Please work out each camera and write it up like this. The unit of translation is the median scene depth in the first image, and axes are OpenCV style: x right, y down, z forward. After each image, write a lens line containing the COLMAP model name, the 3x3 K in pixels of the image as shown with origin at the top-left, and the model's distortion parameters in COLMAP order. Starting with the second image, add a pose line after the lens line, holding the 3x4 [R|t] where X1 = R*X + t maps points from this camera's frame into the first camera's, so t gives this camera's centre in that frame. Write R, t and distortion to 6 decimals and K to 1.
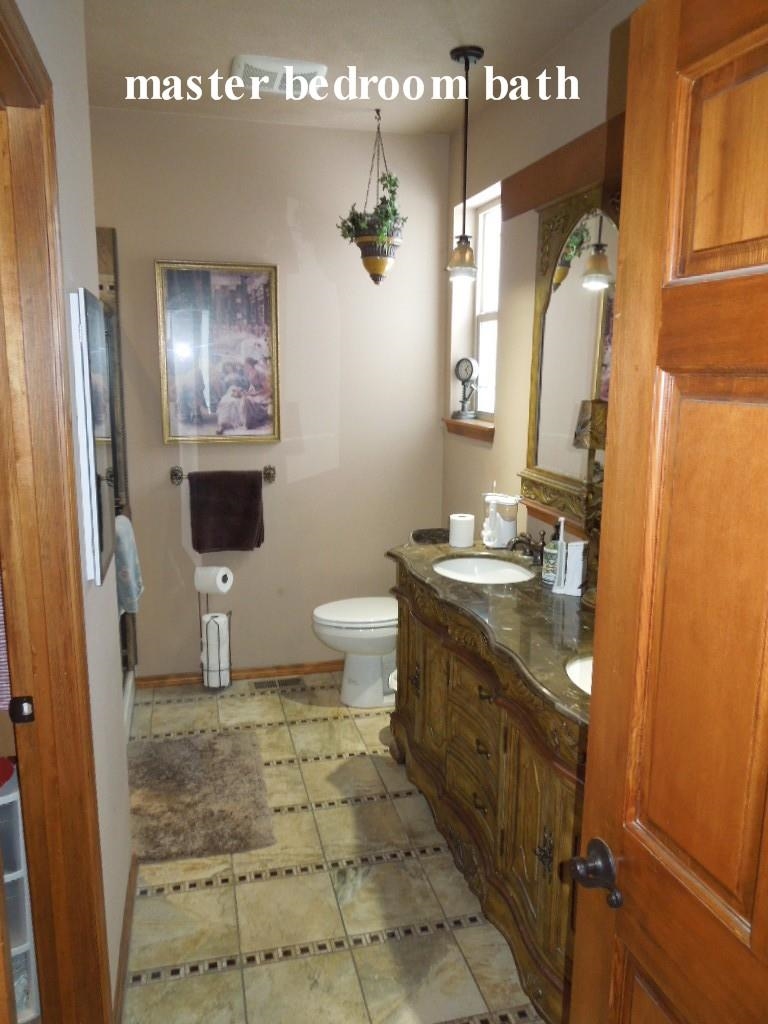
lens RADIAL K [[771.8, 0, 385.0], [0, 771.8, 510.6], [0, 0, 1]] dist [-0.008062, -0.000525]
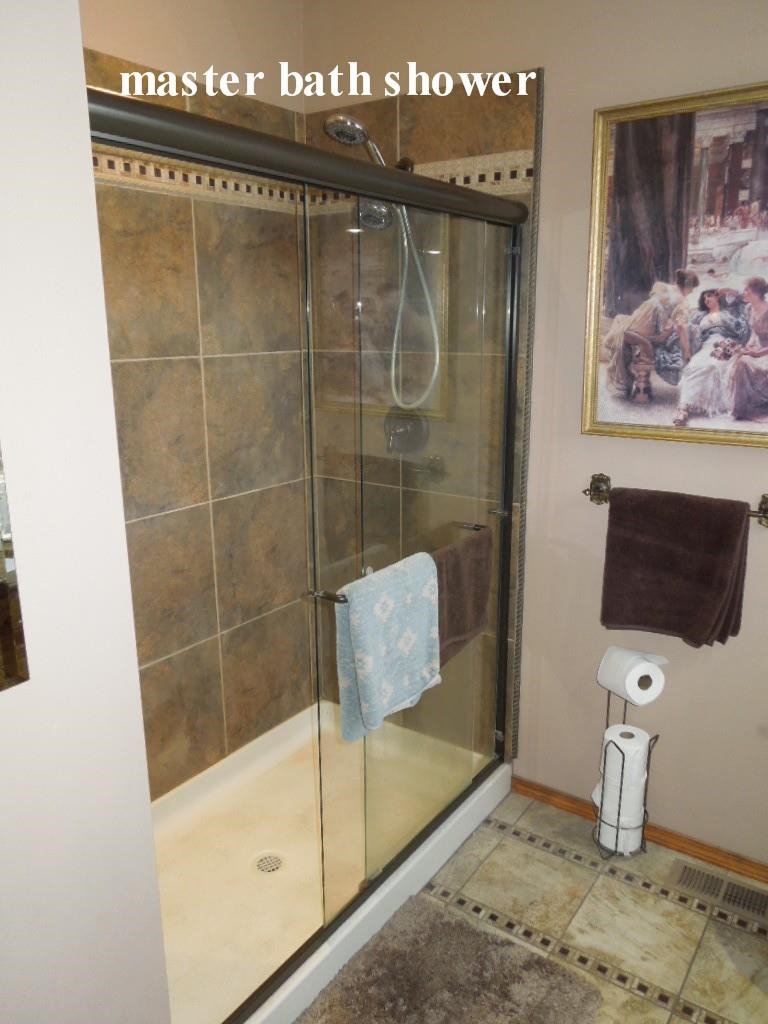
lens RADIAL K [[771.8, 0, 382.9], [0, 771.8, 515.9], [0, 0, 1]] dist [-0.008062, -0.000525]
pose [[0.653318, 0.170522, -0.737630, 0.062352], [-0.127693, 0.985165, 0.114648, -0.071542], [0.746238, 0.019289, 0.665400, 0.481343]]
